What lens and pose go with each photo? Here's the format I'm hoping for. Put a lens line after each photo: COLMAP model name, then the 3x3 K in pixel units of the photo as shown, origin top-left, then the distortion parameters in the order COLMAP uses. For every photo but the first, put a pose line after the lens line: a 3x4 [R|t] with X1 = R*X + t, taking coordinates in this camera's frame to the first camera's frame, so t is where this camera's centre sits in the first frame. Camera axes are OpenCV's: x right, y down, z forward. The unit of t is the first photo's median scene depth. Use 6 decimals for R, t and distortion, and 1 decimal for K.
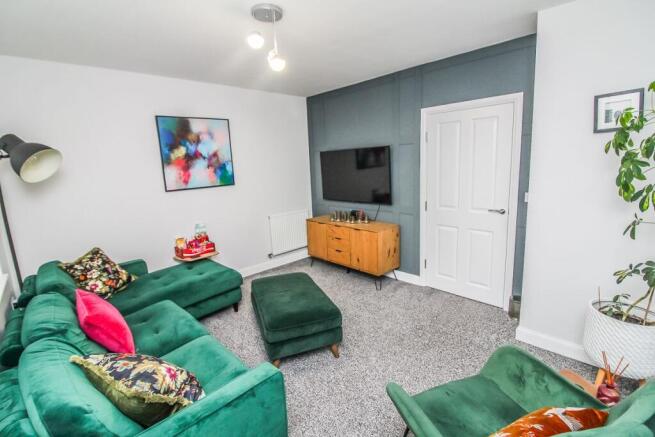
lens RADIAL K [[302.6, 0, 334.3], [0, 302.6, 217.3], [0, 0, 1]] dist [-0.015092, -0.005419]
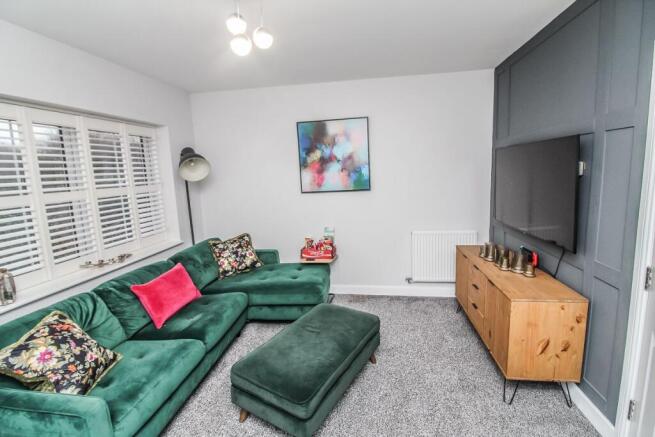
lens RADIAL K [[302.6, 0, 330.7], [0, 302.6, 217.0], [0, 0, 1]] dist [-0.015092, -0.005419]
pose [[0.593224, 0.139693, -0.792825, 0.351441], [-0.129256, 0.988580, 0.077470, -0.093907], [0.794593, 0.056521, 0.604505, 0.420256]]
